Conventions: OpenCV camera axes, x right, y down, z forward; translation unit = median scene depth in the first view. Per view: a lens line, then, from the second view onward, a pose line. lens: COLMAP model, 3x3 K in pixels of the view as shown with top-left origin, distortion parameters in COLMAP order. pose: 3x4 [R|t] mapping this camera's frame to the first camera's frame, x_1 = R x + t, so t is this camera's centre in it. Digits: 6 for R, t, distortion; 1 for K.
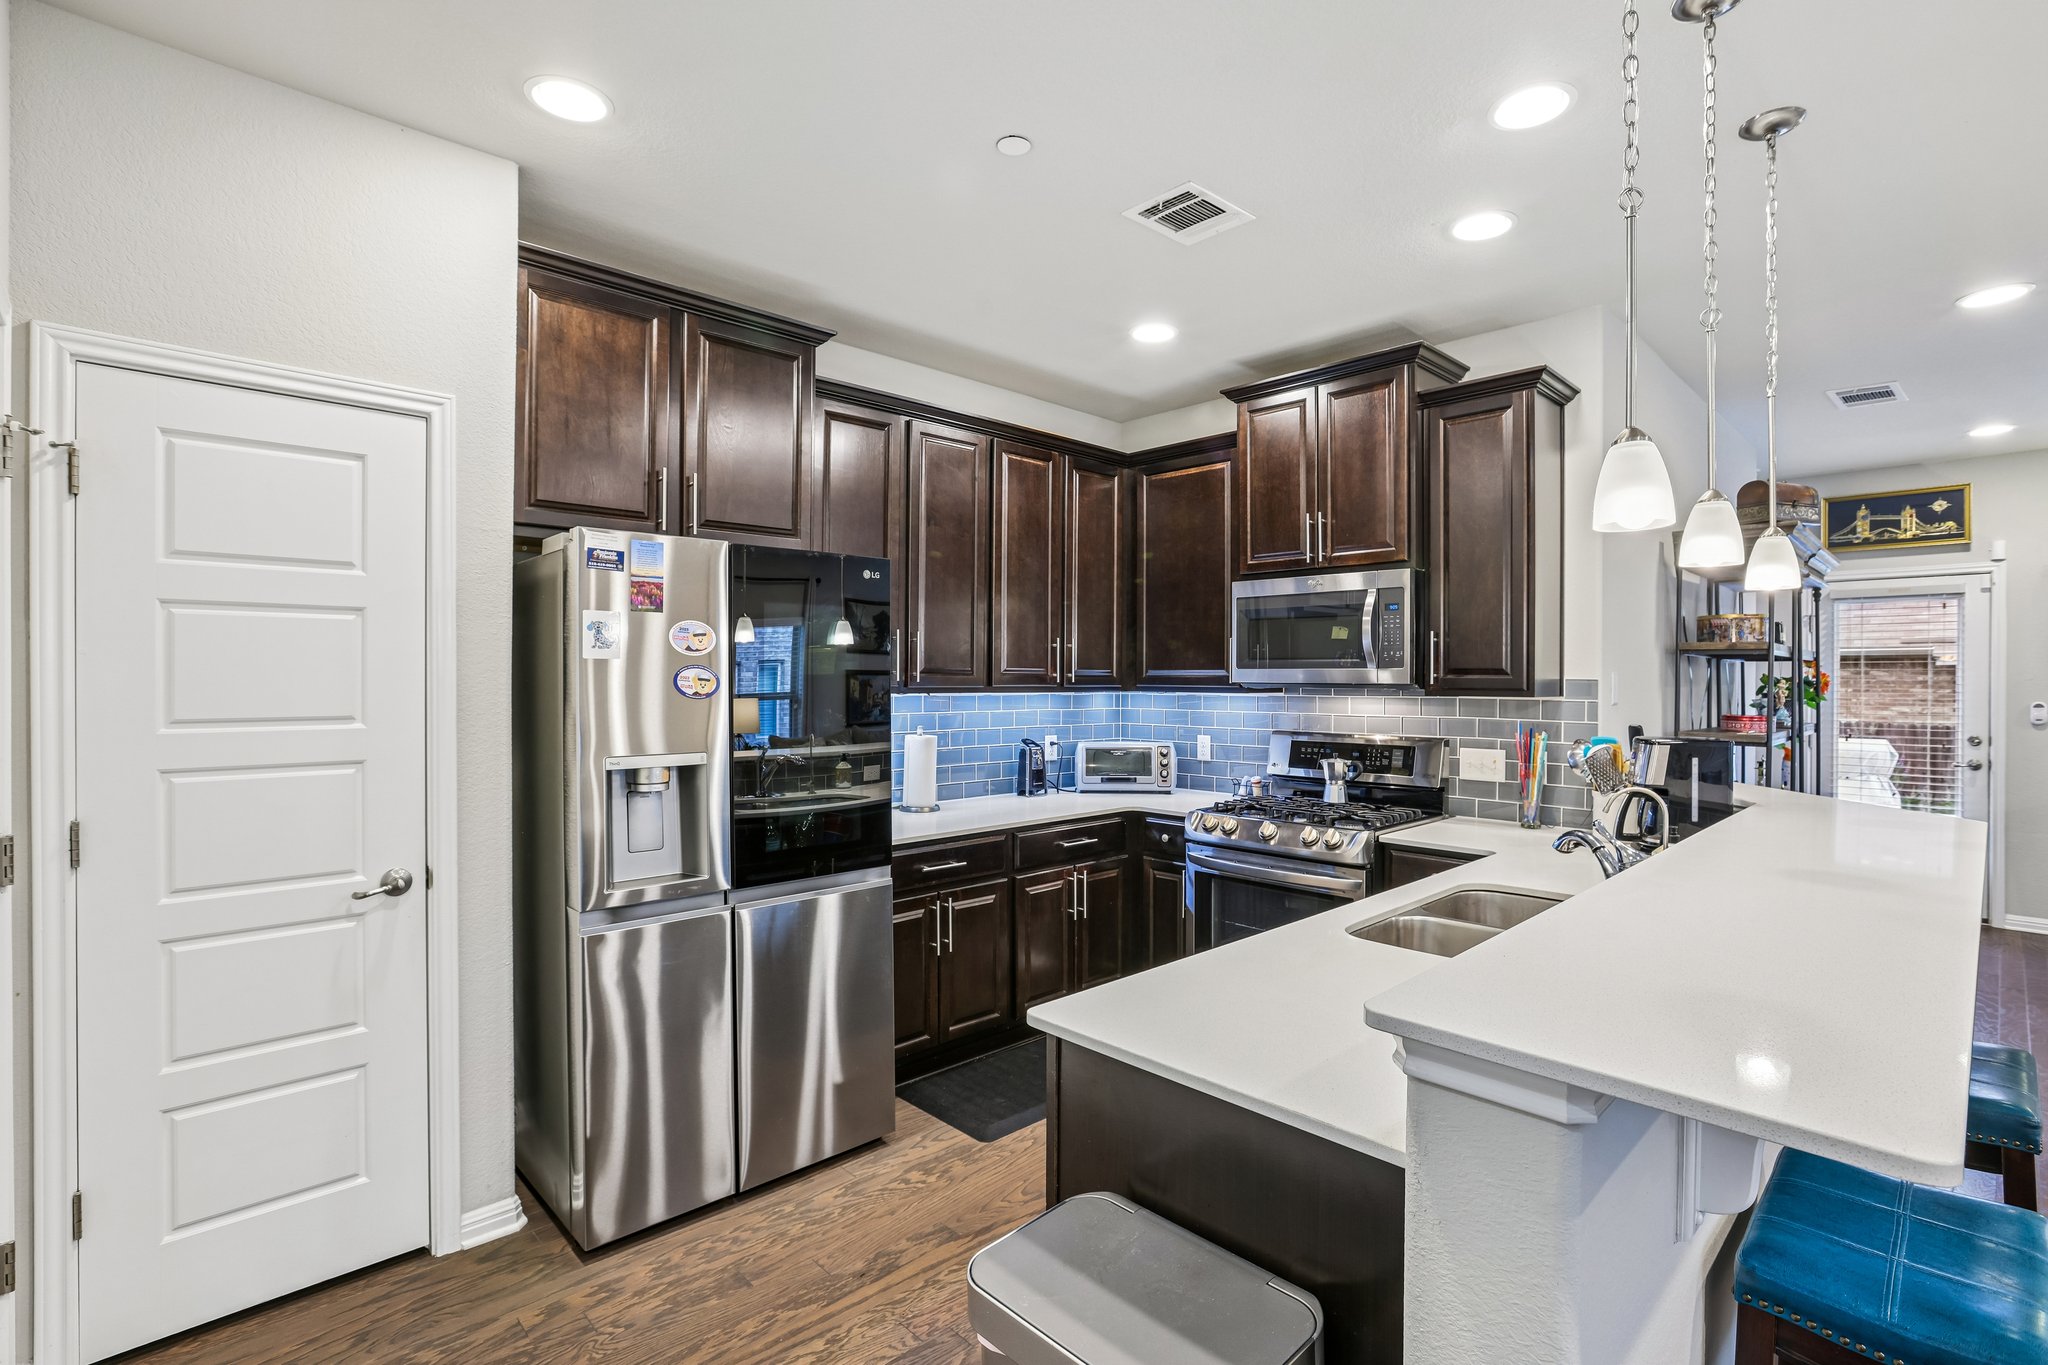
lens RADIAL K [[958.8, 0, 1024.0], [0, 958.8, 682.5], [0, 0, 1]] dist [0.000565, 0.001017]
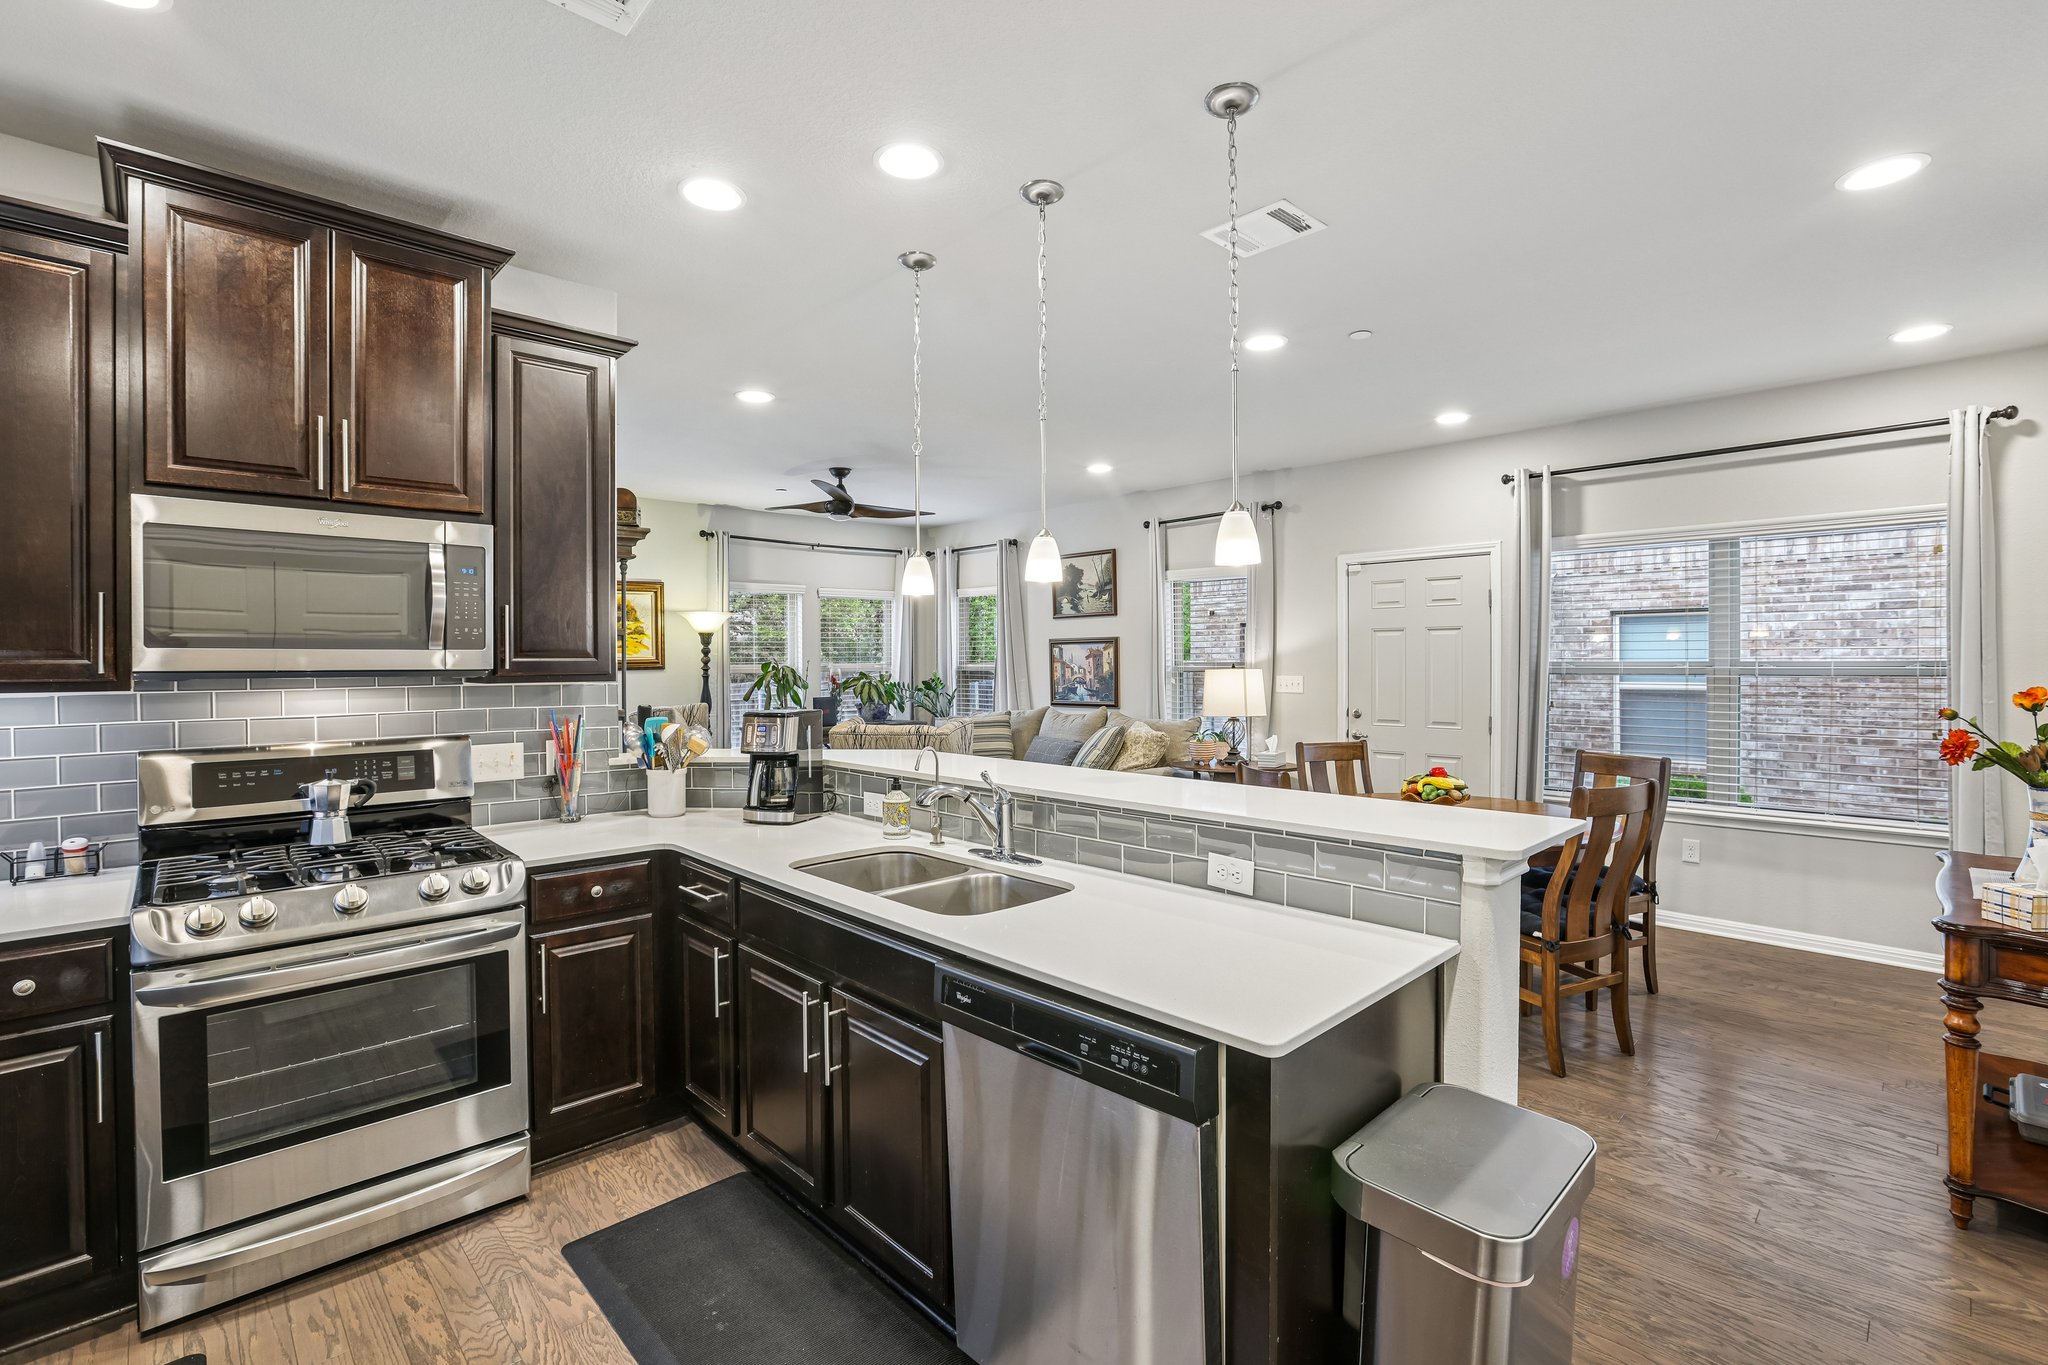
lens RADIAL K [[944.1, 0, 1062.8], [0, 944.1, 670.2], [0, 0, 1]] dist [-0.002276, -0.000369]
pose [[-0.013516, -0.011366, 0.999844, -0.369271], [0.003175, 0.999930, 0.011410, -0.004246], [-0.999904, 0.003328, -0.013479, 0.514196]]
